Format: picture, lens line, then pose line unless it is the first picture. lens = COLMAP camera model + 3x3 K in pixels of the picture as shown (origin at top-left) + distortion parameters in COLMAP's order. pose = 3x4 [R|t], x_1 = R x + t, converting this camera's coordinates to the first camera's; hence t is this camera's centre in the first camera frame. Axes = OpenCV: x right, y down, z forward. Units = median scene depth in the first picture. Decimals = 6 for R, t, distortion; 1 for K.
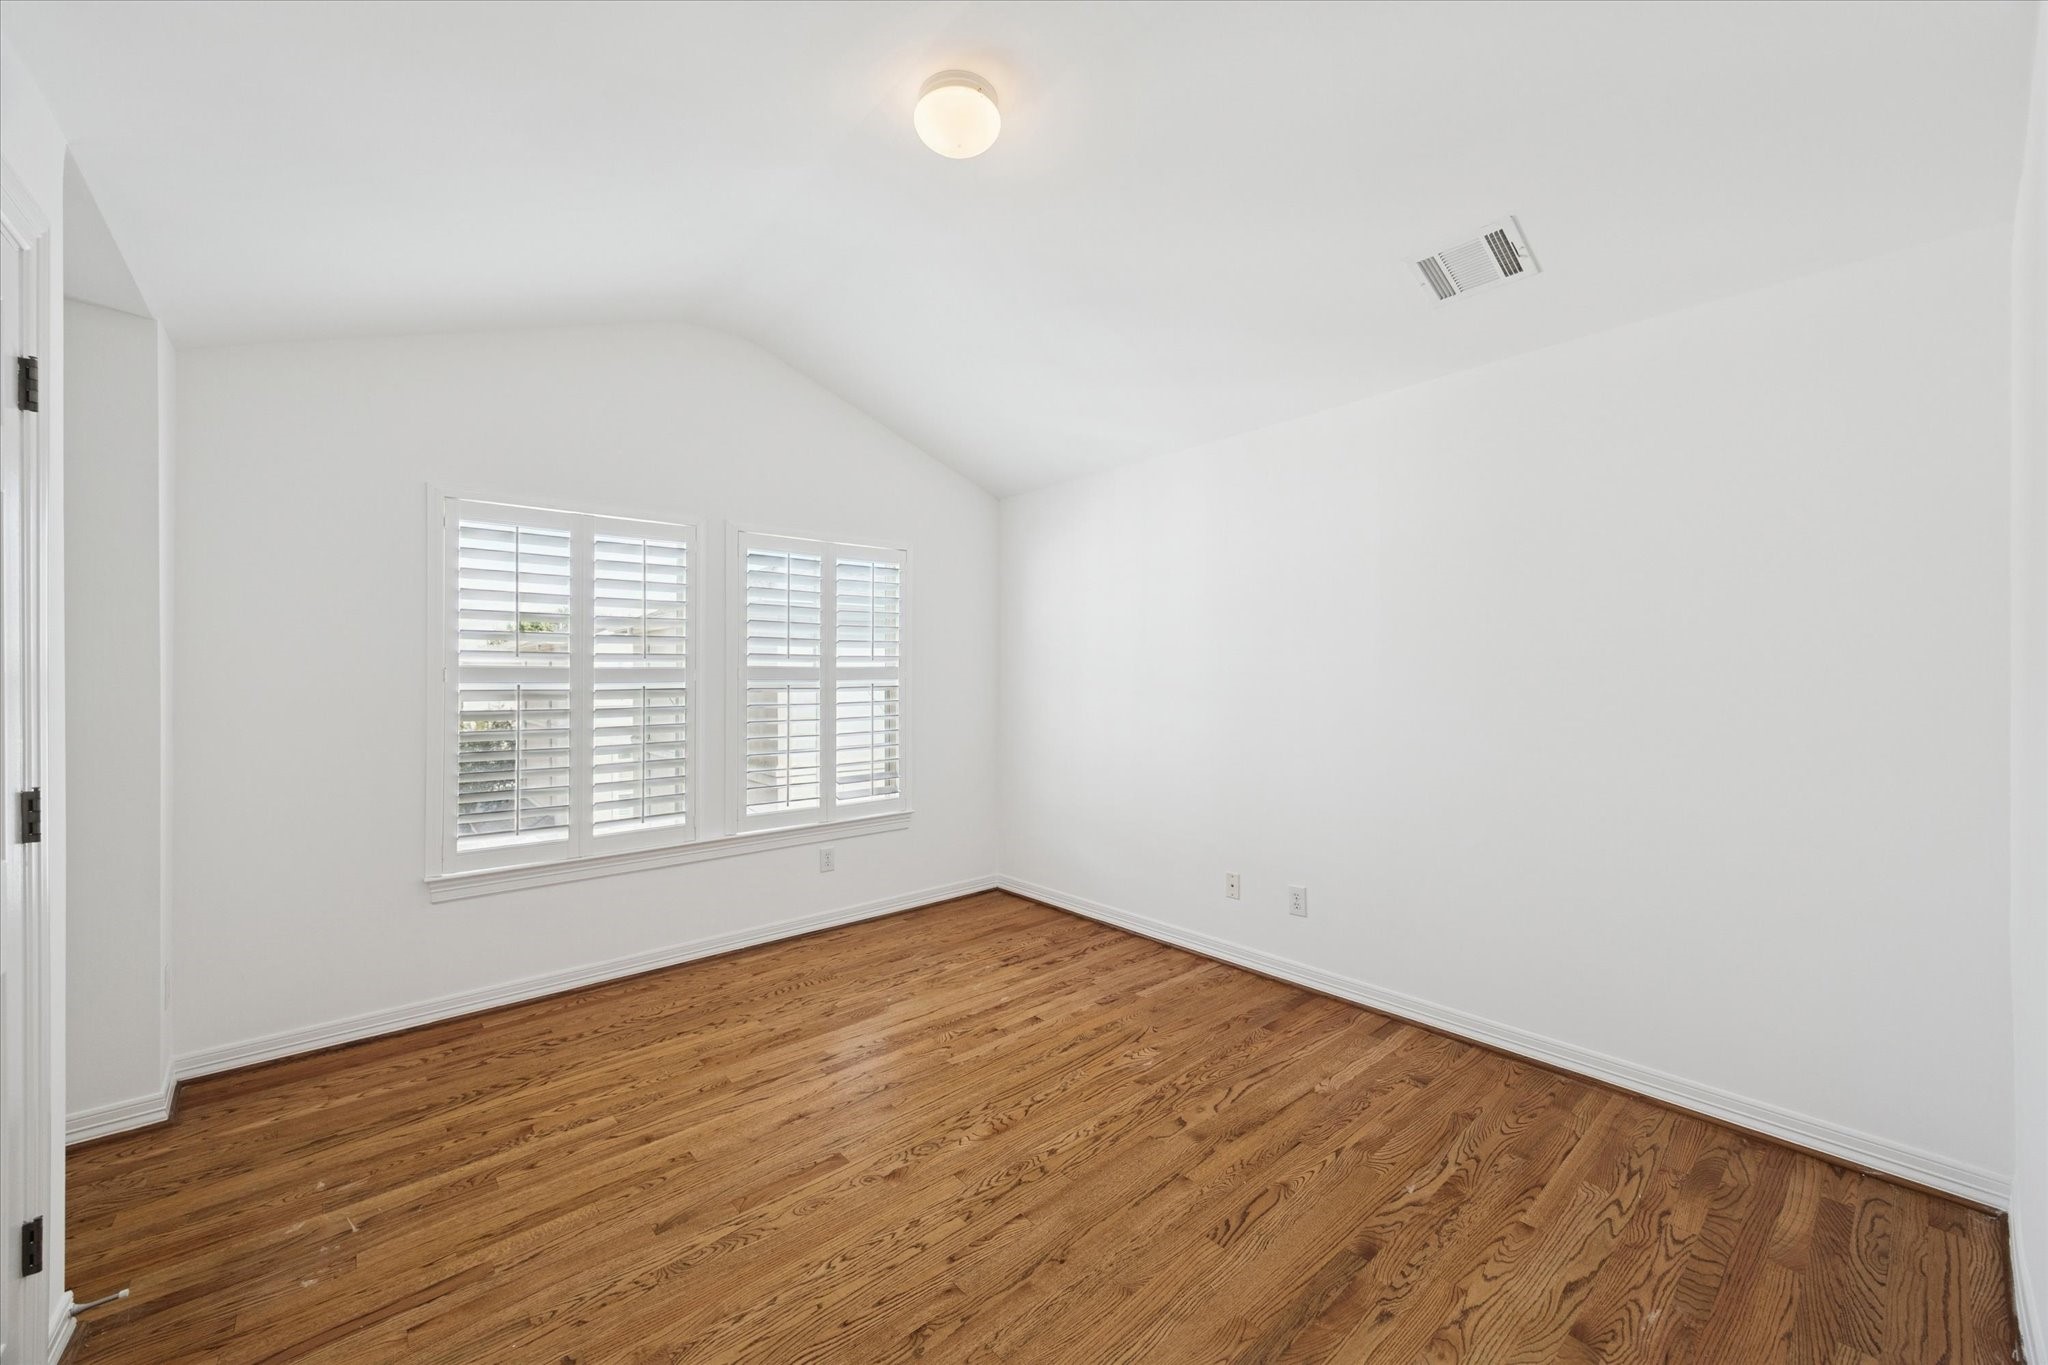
lens RADIAL K [[775.0, 0, 1005.5], [0, 775.0, 674.2], [0, 0, 1]] dist [-0.000158, 0.000151]
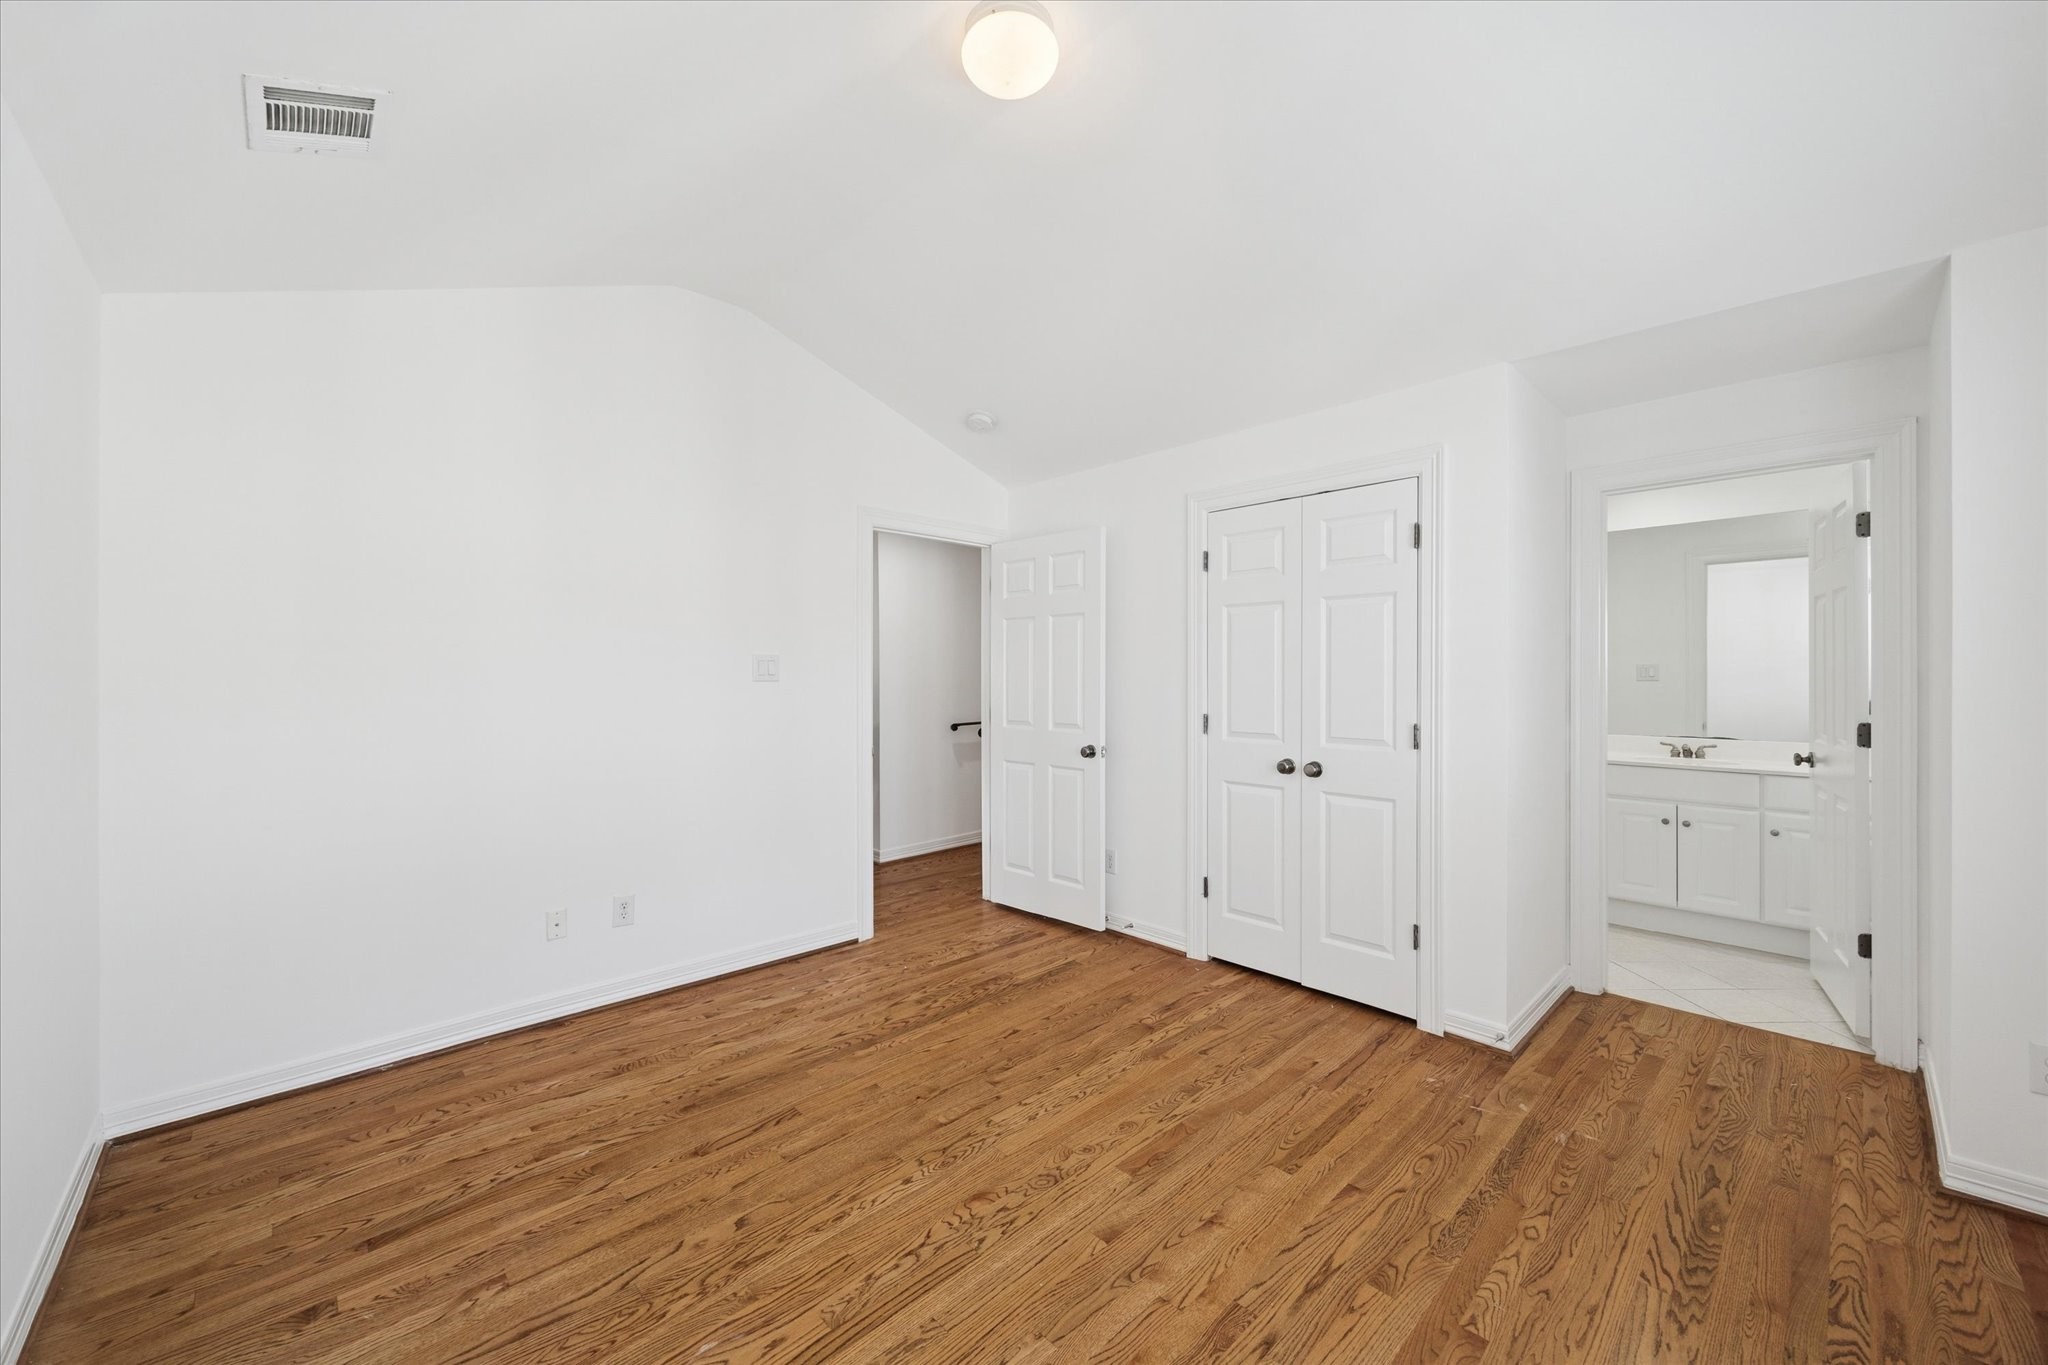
lens RADIAL K [[775.0, 0, 1005.5], [0, 775.0, 674.2], [0, 0, 1]] dist [-0.000158, 0.000151]
pose [[-0.998876, 0.011036, -0.046099, -0.021878], [0.011182, 0.999933, -0.002920, 0.004019], [0.046064, -0.003432, -0.998933, 1.911606]]
